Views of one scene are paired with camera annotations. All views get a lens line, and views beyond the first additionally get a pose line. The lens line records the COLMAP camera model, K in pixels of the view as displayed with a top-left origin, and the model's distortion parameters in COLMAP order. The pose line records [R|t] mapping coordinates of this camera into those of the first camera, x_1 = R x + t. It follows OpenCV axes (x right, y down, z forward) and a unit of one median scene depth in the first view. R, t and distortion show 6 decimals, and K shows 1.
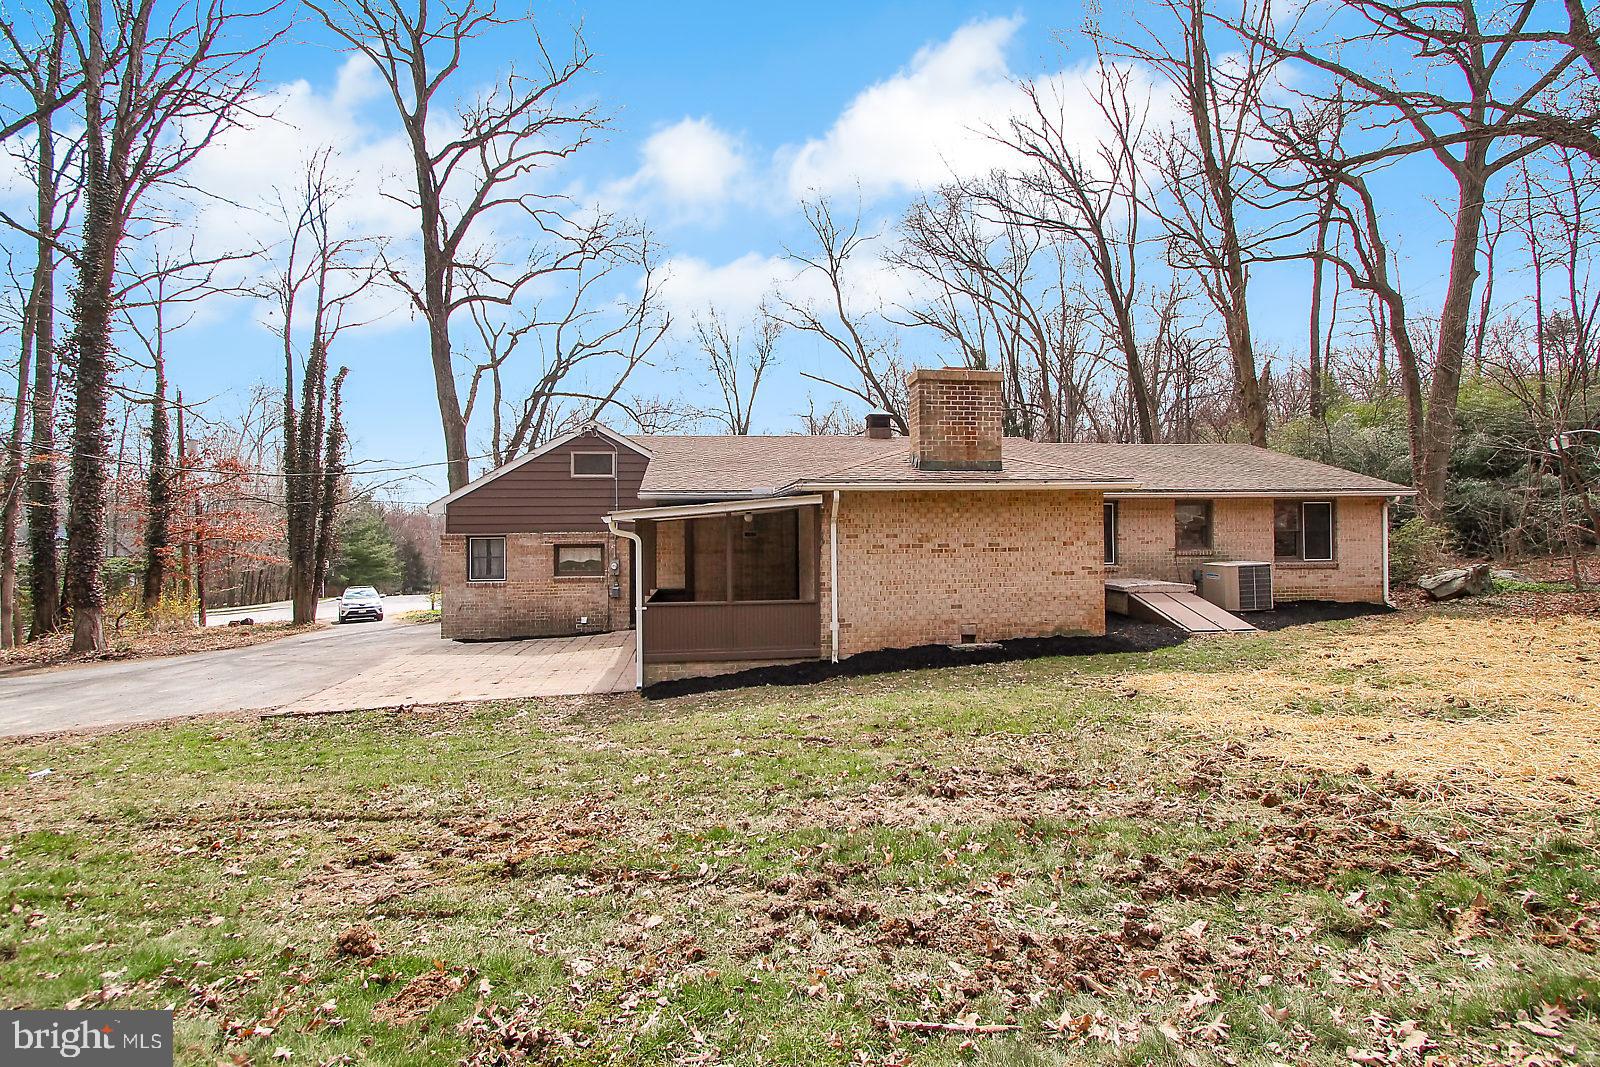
lens RADIAL K [[722.1, 0, 826.0], [0, 722.1, 517.0], [0, 0, 1]] dist [0.010869, 0.000300]
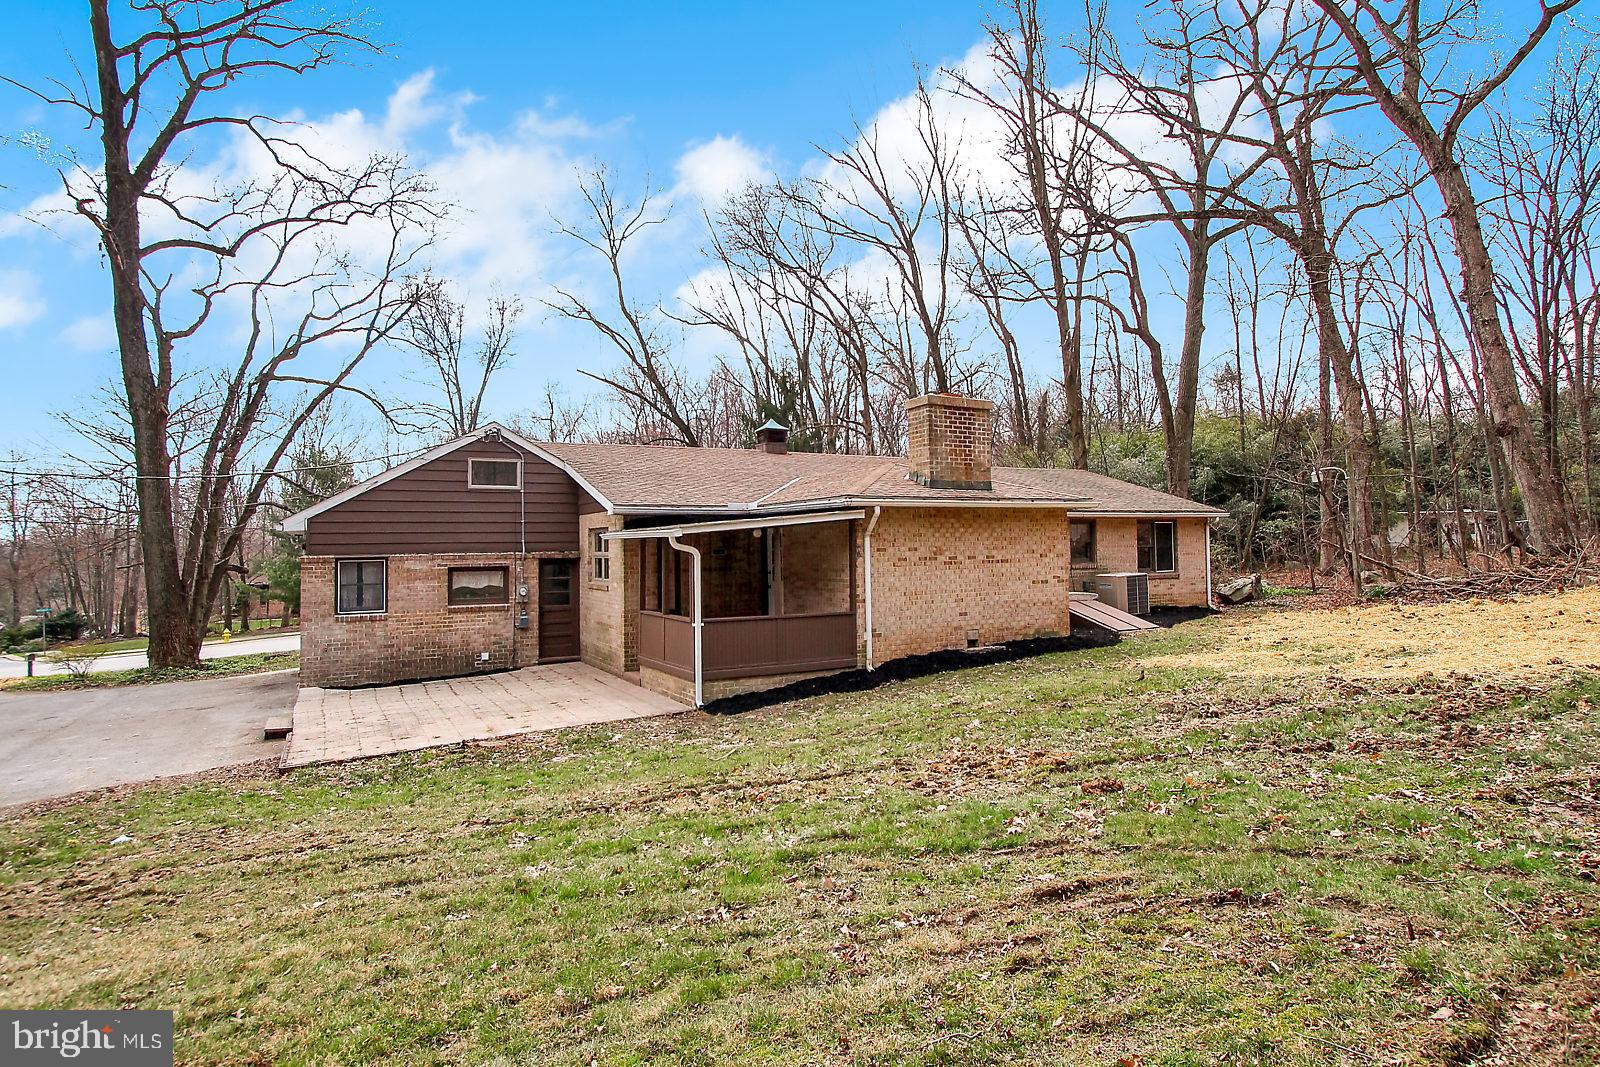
lens RADIAL K [[884.9, 0, 799.5], [0, 884.9, 514.5], [0, 0, 1]] dist [0.000807, 0.000306]
pose [[0.929747, 0.008700, 0.368097, -0.438319], [0.003895, 0.999432, -0.033461, 0.014376], [-0.368179, 0.032544, 0.929185, -0.123314]]
